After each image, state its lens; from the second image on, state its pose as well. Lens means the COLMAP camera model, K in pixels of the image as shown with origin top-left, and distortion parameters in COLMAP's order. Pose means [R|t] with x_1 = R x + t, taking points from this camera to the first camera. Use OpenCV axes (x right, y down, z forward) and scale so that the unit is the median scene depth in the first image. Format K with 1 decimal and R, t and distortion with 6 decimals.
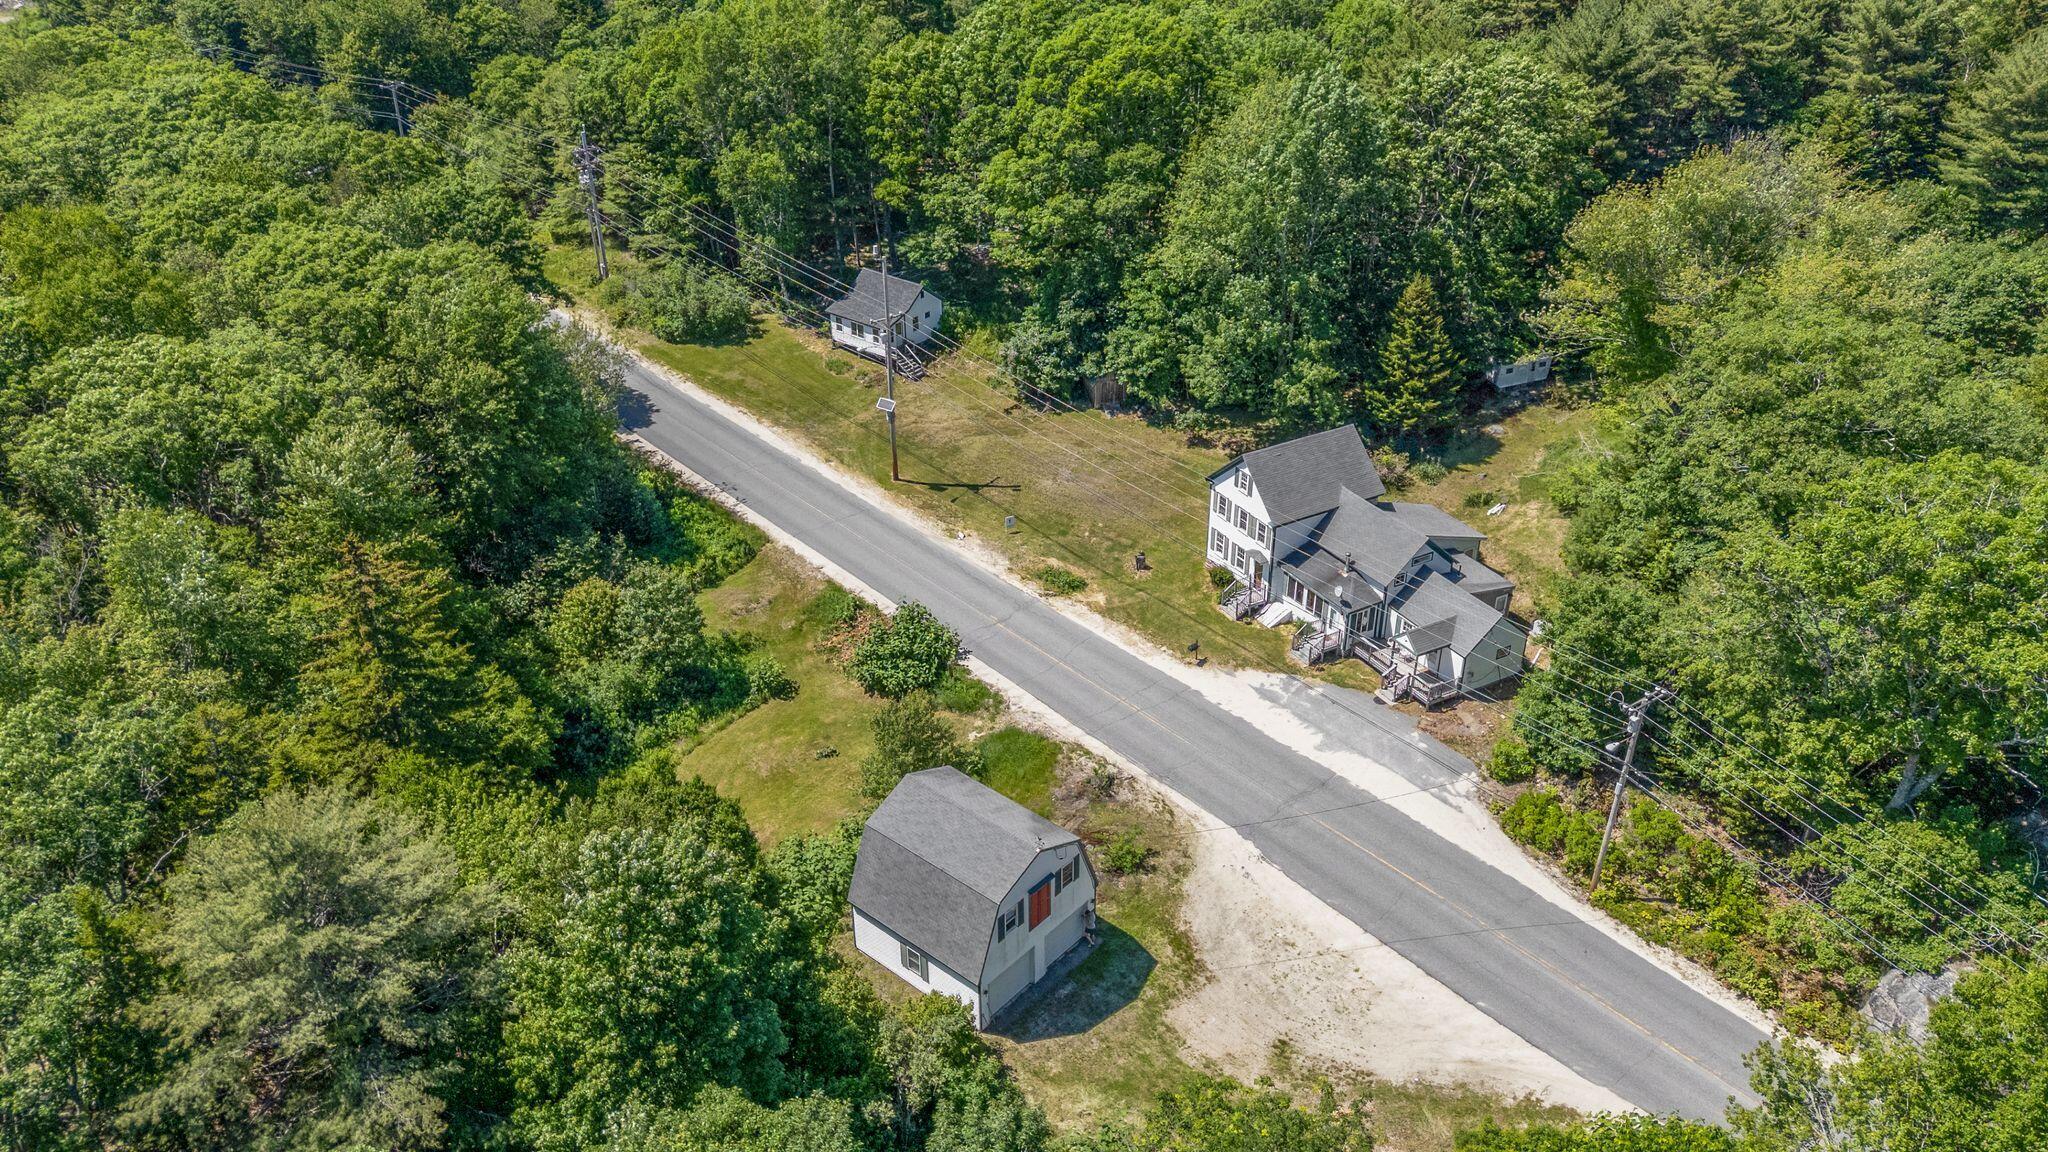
lens RADIAL K [[1423.9, 0, 1024.0], [0, 1423.9, 576.0], [0, 0, 1]] dist [0.040336, -0.052730]
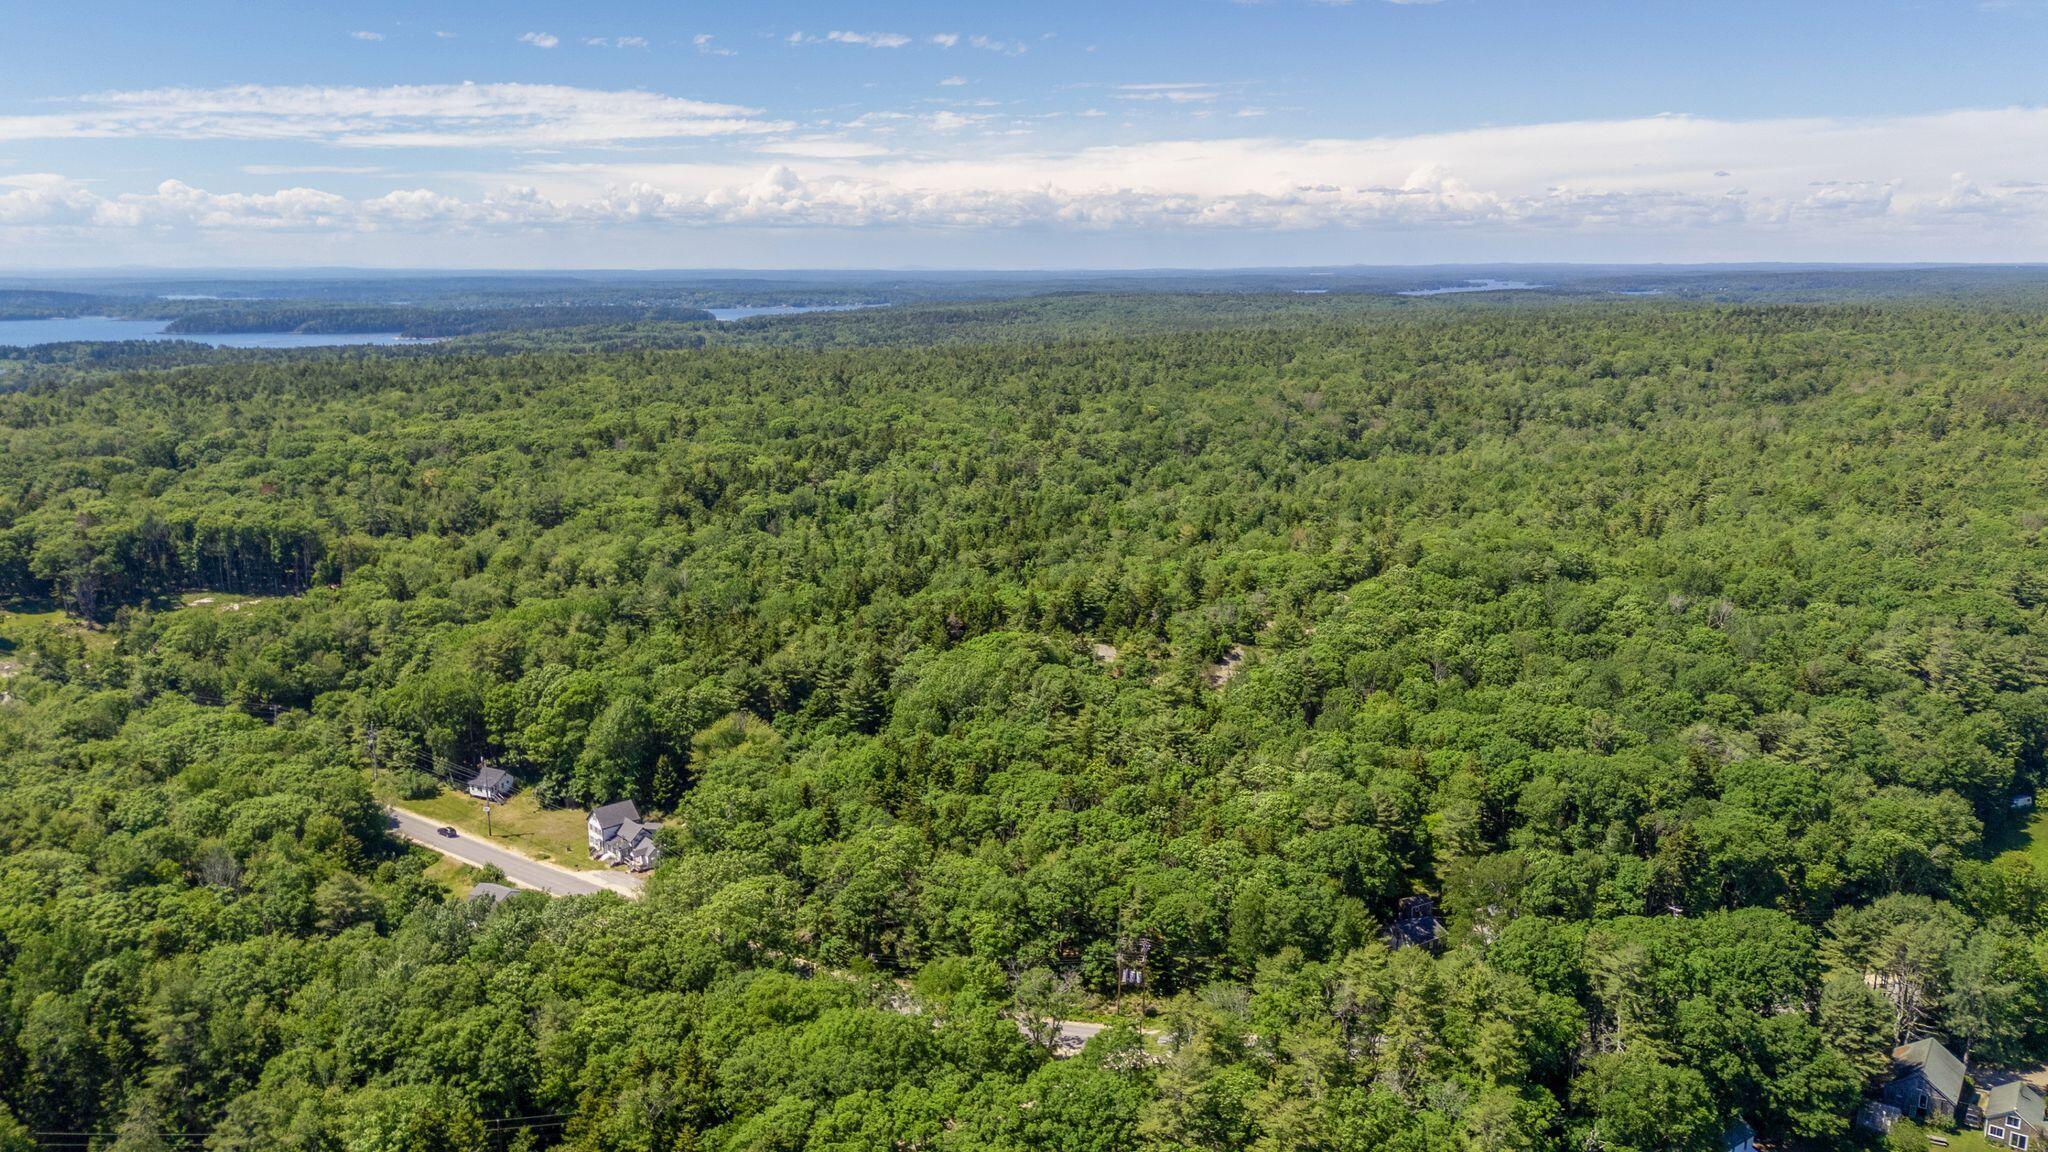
lens RADIAL K [[1423.9, 0, 1024.0], [0, 1423.9, 576.0], [0, 0, 1]] dist [0.040336, -0.052730]
pose [[0.975779, -0.041495, 0.214786, 0.347410], [0.112043, 0.938086, -0.327782, 0.486759], [-0.187886, 0.343908, 0.920014, -1.966163]]
